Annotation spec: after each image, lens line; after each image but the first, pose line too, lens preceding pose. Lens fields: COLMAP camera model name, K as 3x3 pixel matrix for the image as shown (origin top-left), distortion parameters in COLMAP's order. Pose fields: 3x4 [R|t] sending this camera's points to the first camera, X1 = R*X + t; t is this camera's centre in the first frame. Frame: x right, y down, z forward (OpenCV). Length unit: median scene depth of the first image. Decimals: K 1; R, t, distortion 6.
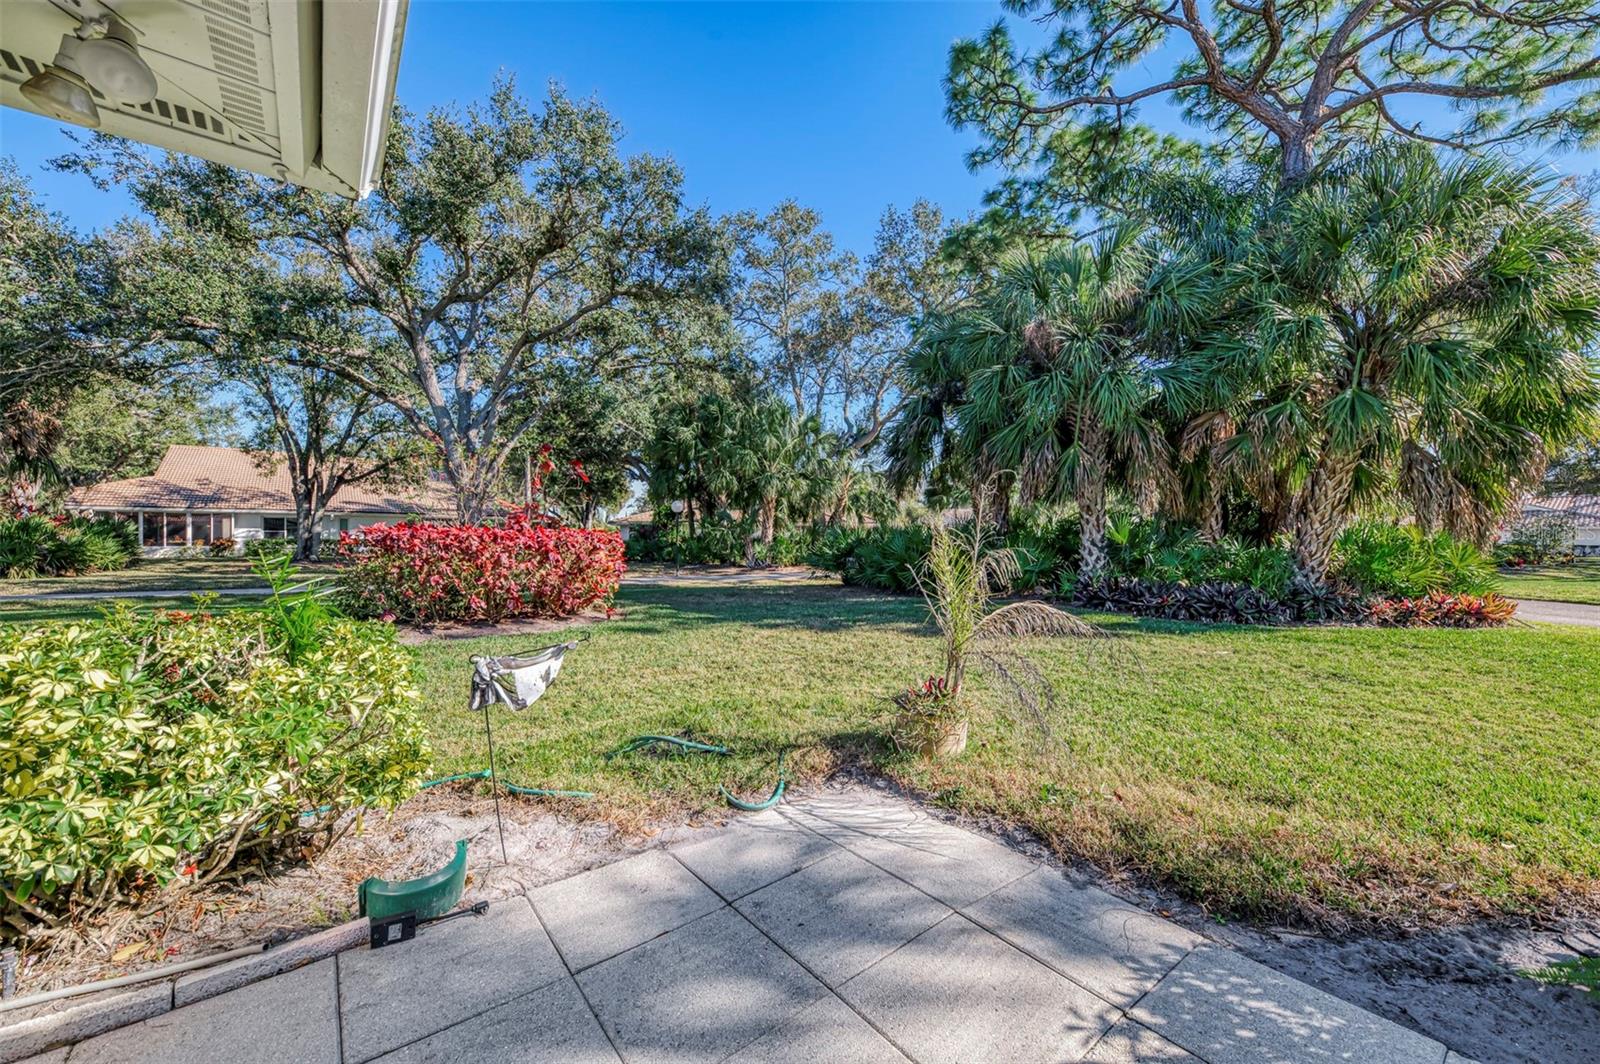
lens RADIAL K [[621.2, 0, 800.0], [0, 621.2, 532.0], [0, 0, 1]] dist [-0.001174, -0.000248]
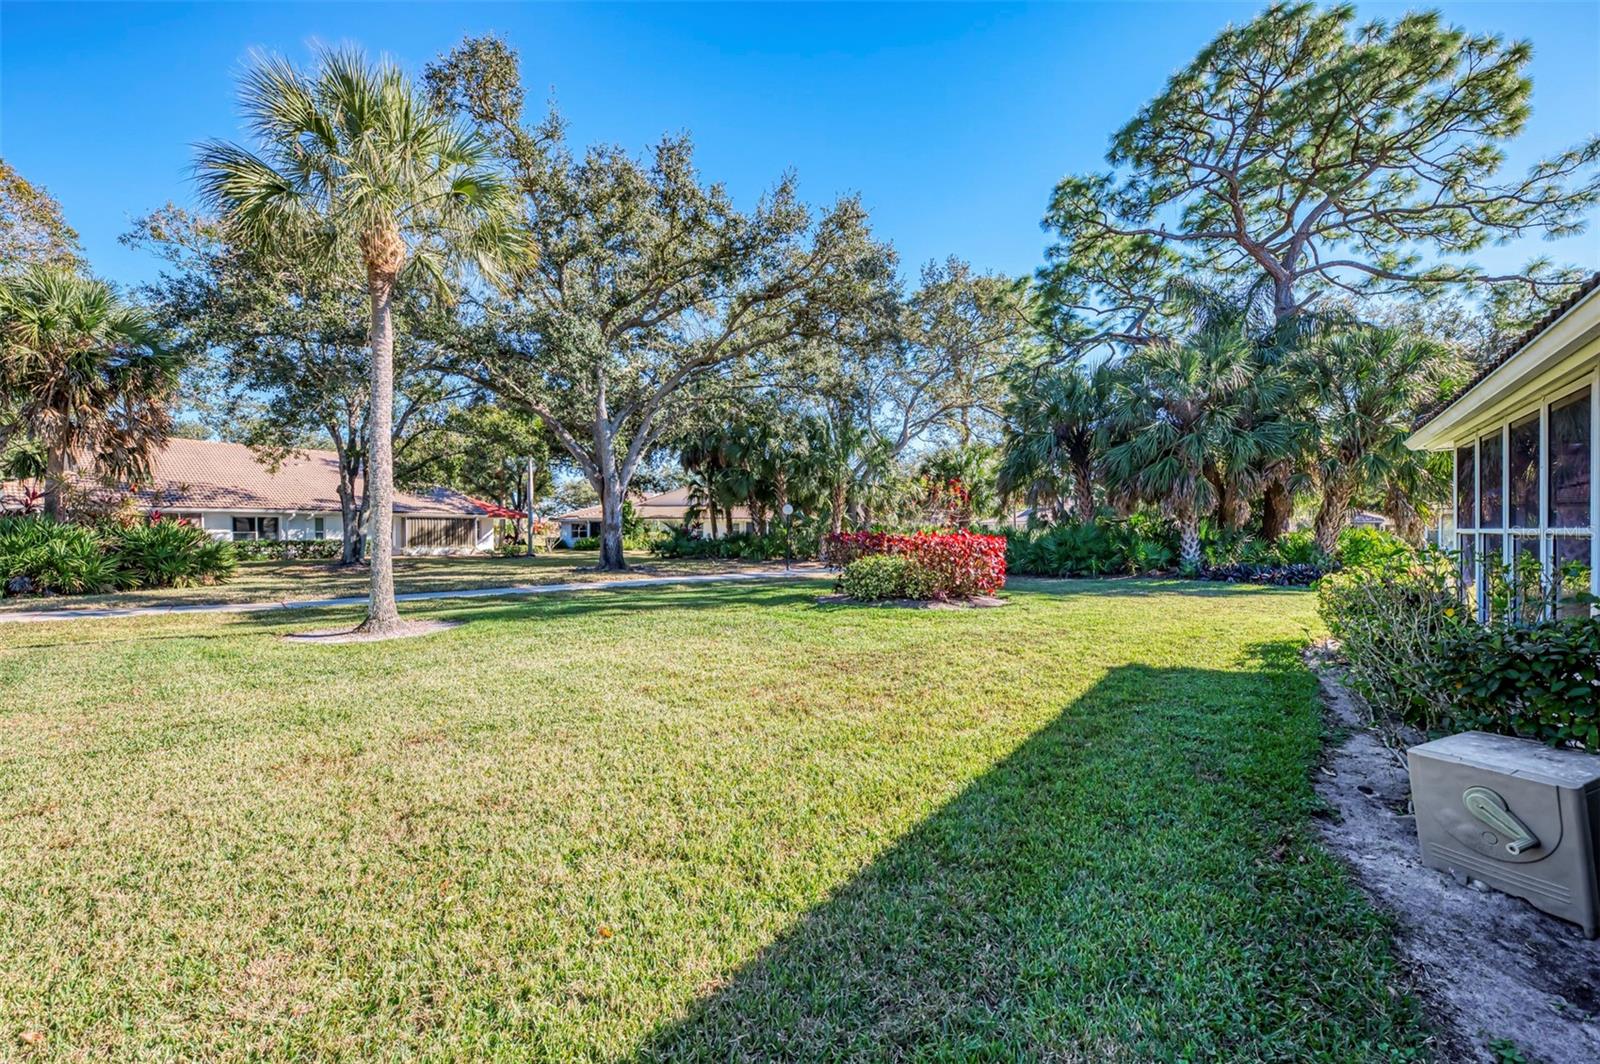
lens RADIAL K [[634.4, 0, 800.0], [0, 634.4, 532.0], [0, 0, 1]] dist [0.001113, 0.000121]
pose [[0.967508, -0.006576, 0.252757, -0.448154], [0.004301, 0.999945, 0.009550, -0.011226], [-0.252805, -0.008152, 0.967483, -0.140622]]
